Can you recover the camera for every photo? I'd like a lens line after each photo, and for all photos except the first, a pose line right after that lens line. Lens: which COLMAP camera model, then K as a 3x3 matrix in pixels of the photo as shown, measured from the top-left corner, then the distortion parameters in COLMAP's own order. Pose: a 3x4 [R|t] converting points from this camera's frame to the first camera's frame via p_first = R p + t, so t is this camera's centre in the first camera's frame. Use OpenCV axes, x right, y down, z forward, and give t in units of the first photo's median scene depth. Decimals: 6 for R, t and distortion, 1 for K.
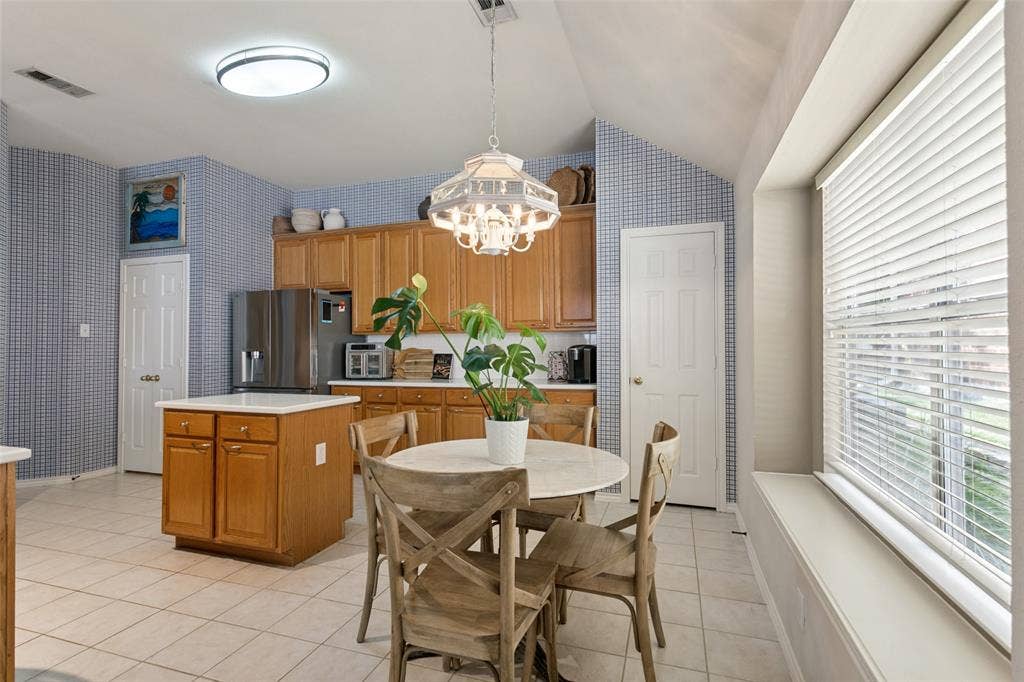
lens RADIAL K [[484.6, 0, 513.1], [0, 484.6, 340.3], [0, 0, 1]] dist [0.000301, -0.000047]
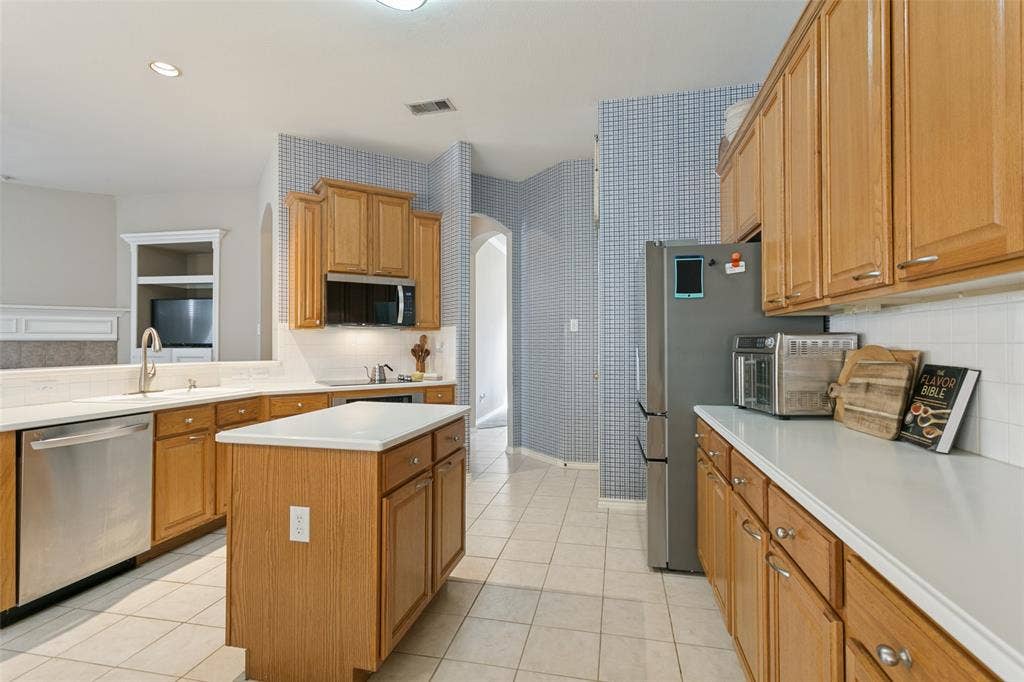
lens RADIAL K [[484.6, 0, 513.3], [0, 484.6, 339.7], [0, 0, 1]] dist [0.000301, -0.000047]
pose [[0.108893, -0.001009, -0.994053, 0.137831], [0.014420, 0.999896, 0.000564, 0.008142], [0.993949, -0.014396, 0.108897, 0.752996]]
